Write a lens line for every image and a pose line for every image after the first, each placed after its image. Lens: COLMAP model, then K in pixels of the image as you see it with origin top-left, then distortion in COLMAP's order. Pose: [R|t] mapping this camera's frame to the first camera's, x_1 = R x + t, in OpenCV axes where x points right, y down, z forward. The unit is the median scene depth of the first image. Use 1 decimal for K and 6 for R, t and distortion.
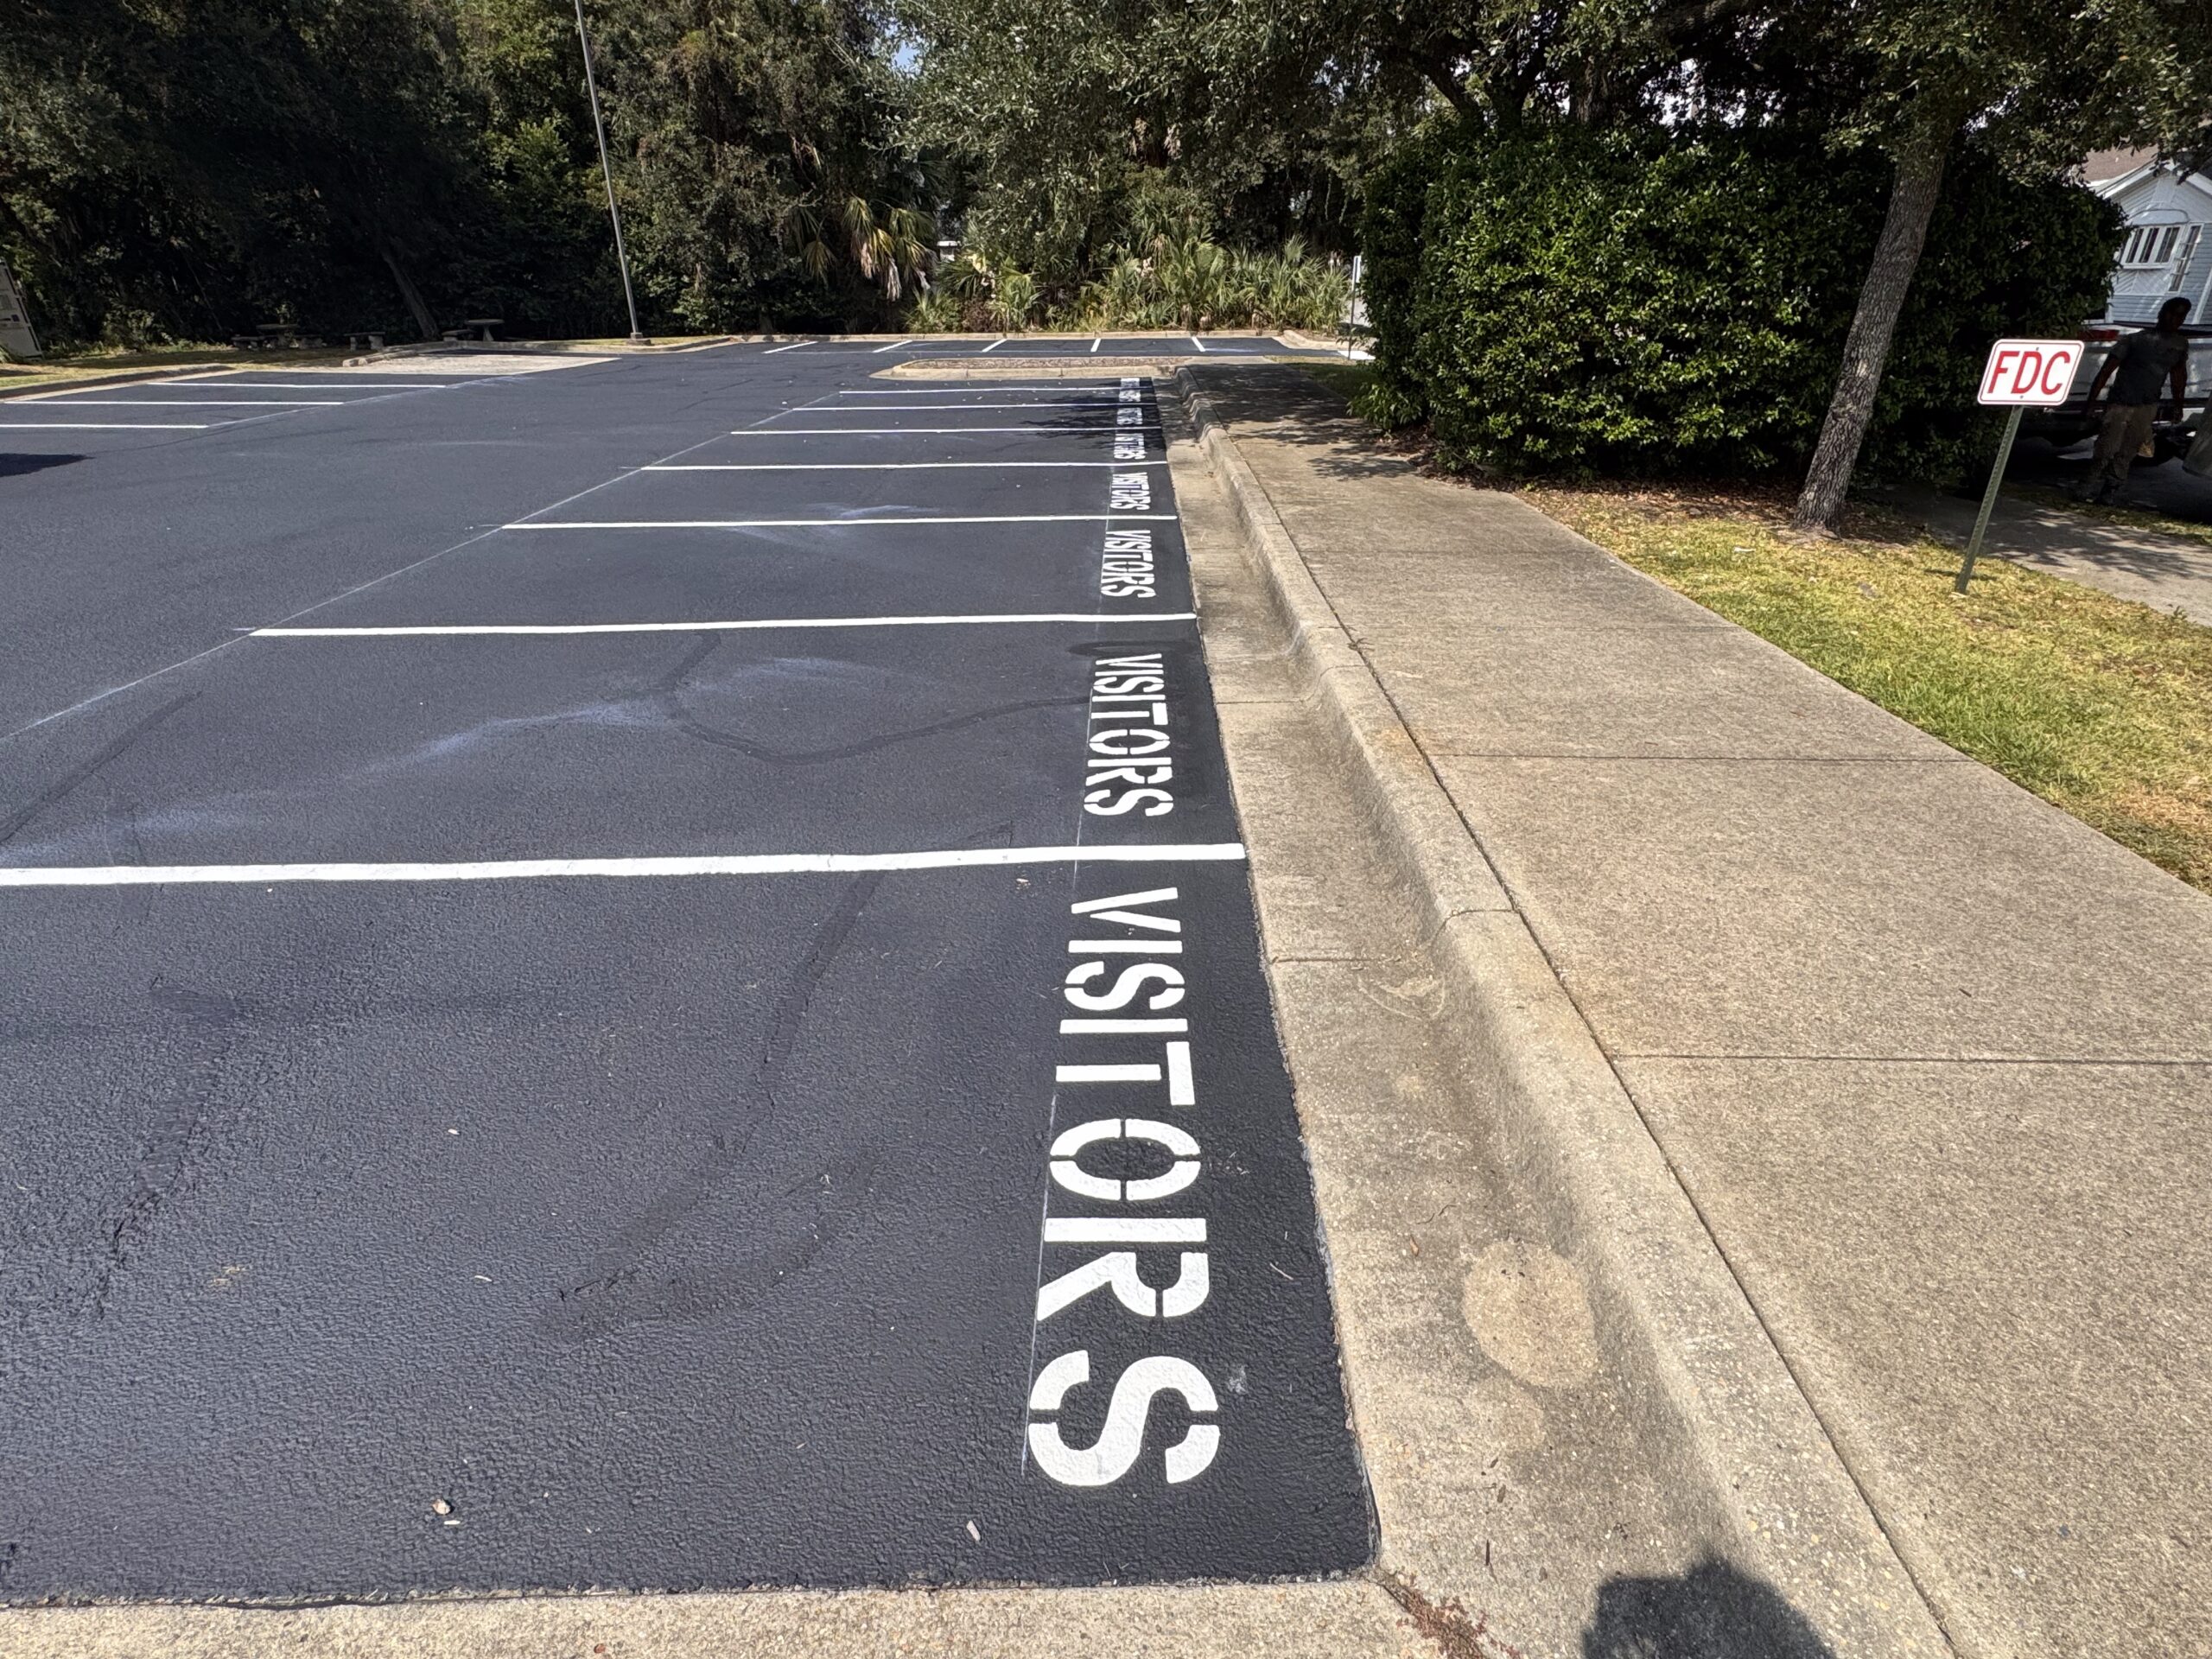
lens RADIAL K [[1136.6, 0, 1116.4], [0, 1136.6, 832.1], [0, 0, 1]] dist [-0.005305, -0.001678]
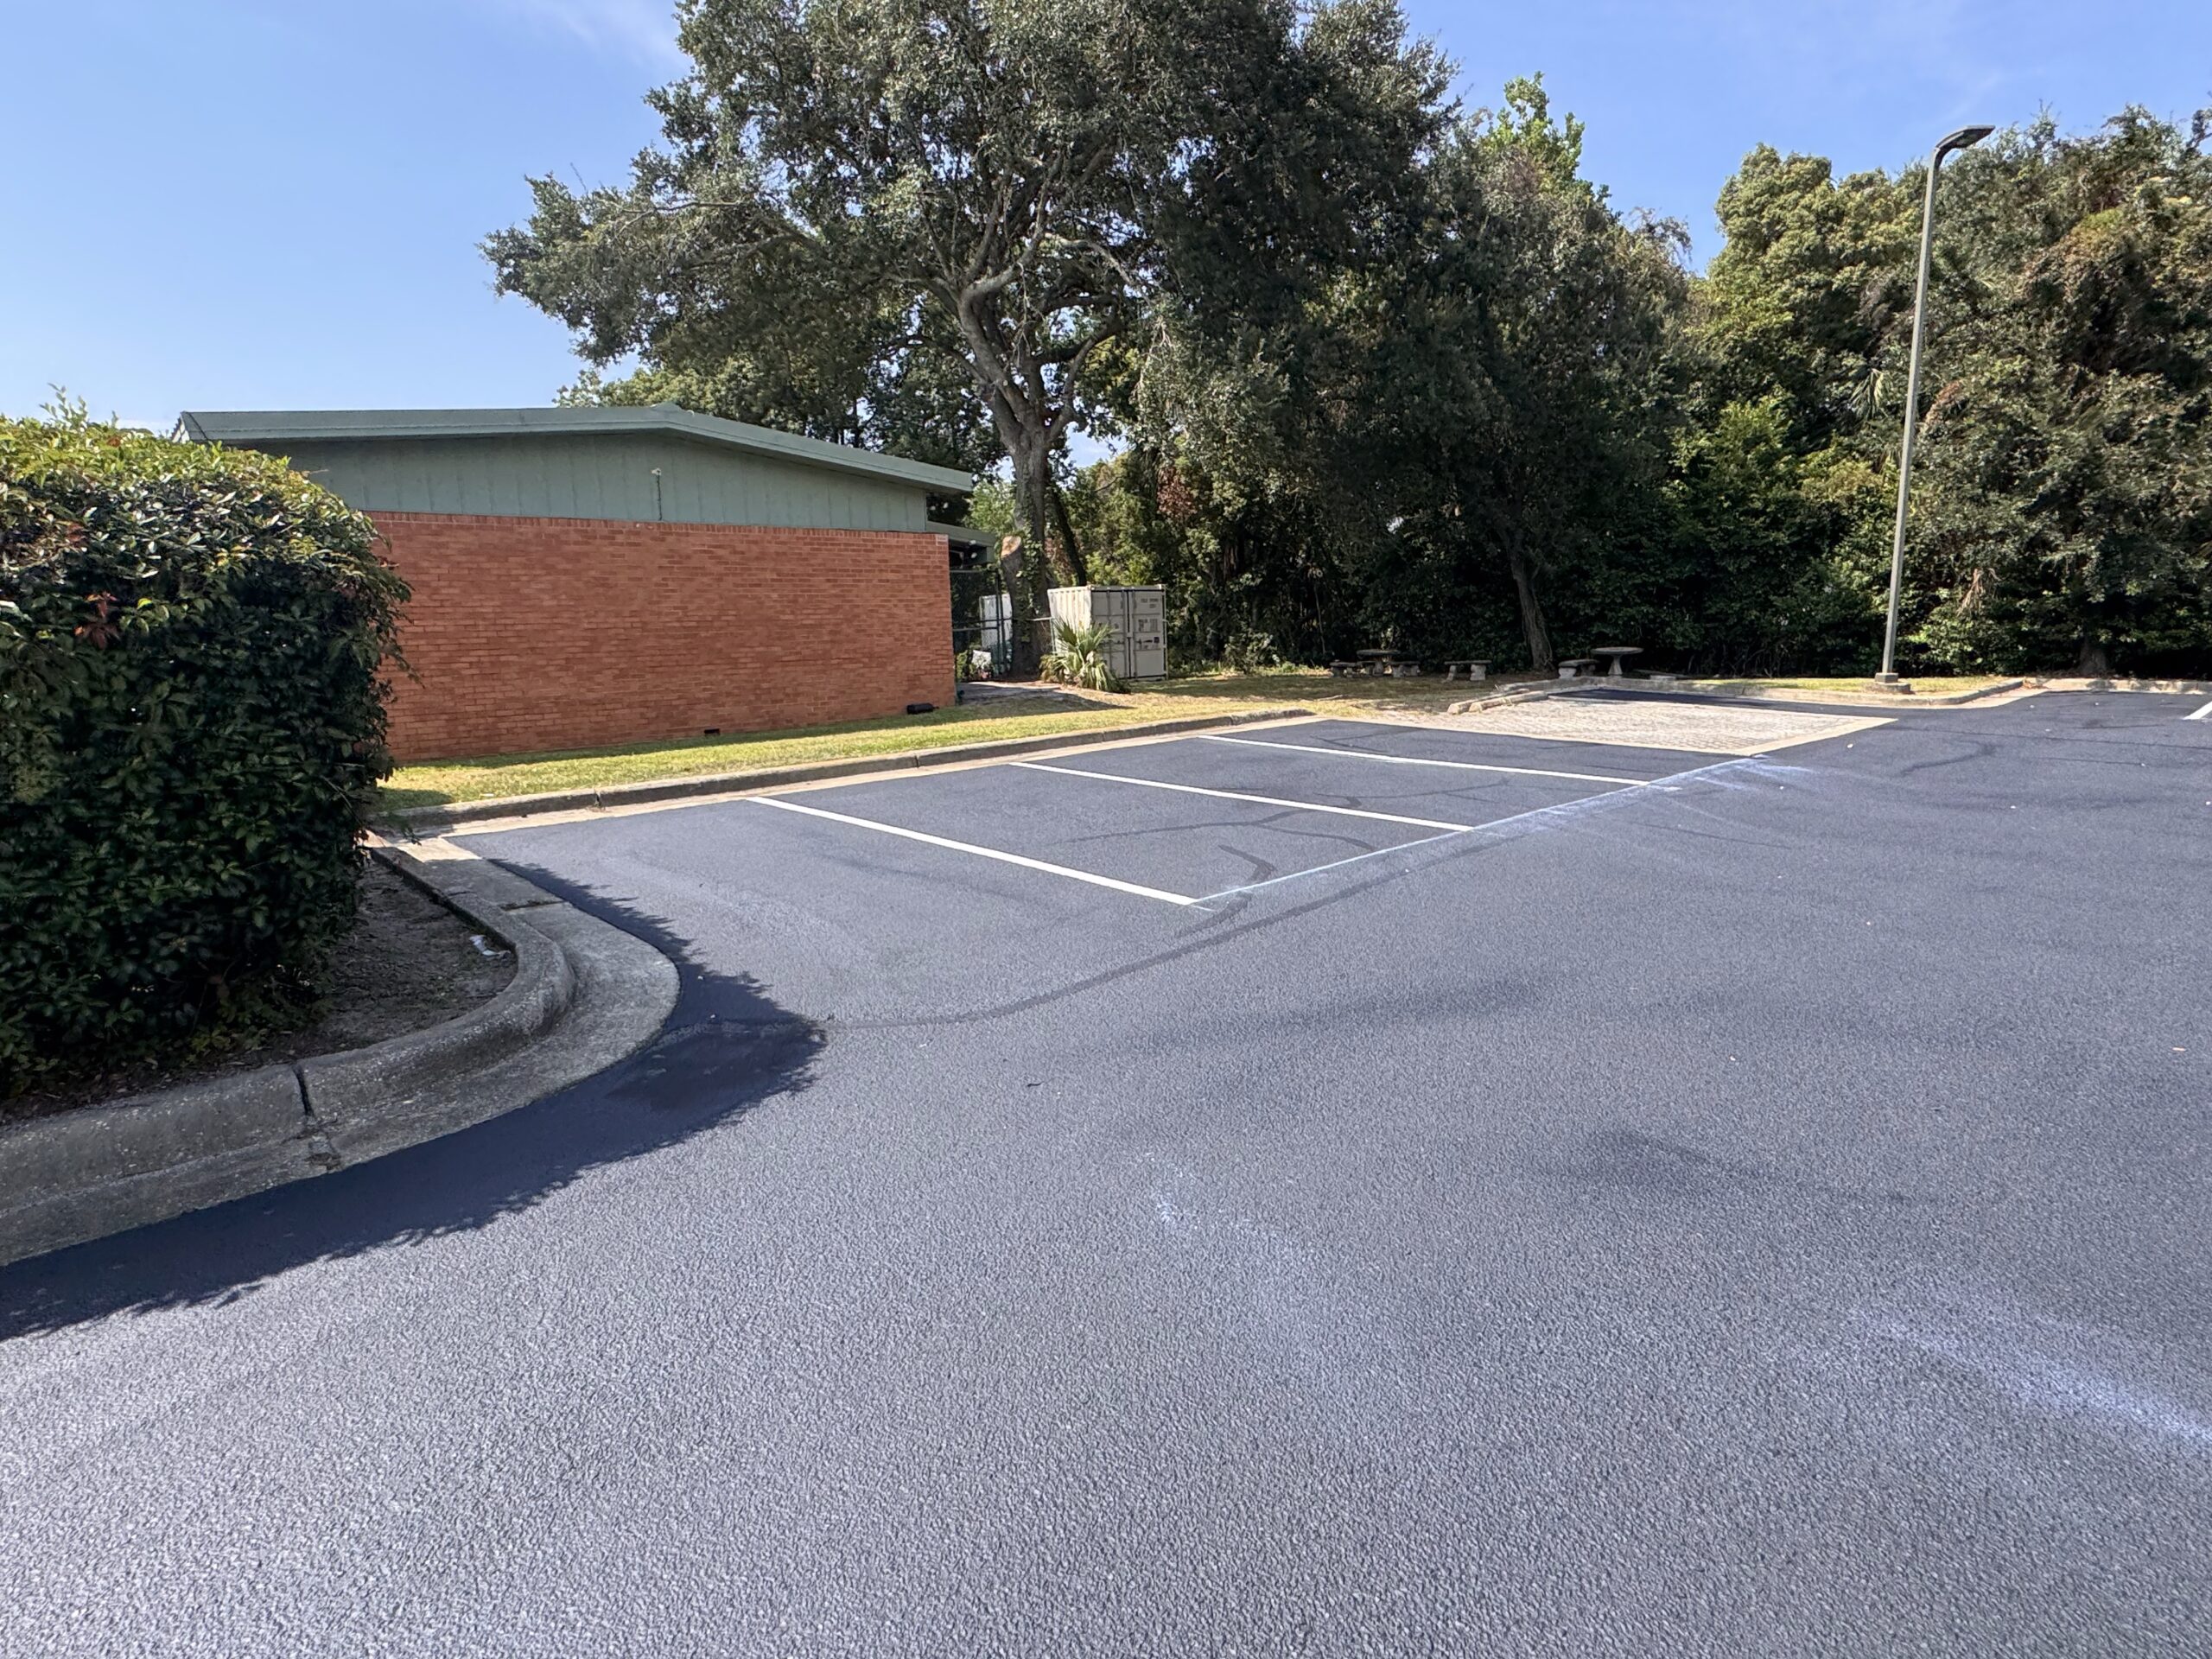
lens RADIAL K [[1136.6, 0, 1104.6], [0, 1136.6, 831.7], [0, 0, 1]] dist [-0.005305, -0.001678]
pose [[0.681404, 0.126088, -0.720964, -0.230535], [-0.305669, 0.944056, -0.123792, -0.139627], [0.665022, 0.304729, 0.681825, 0.297461]]
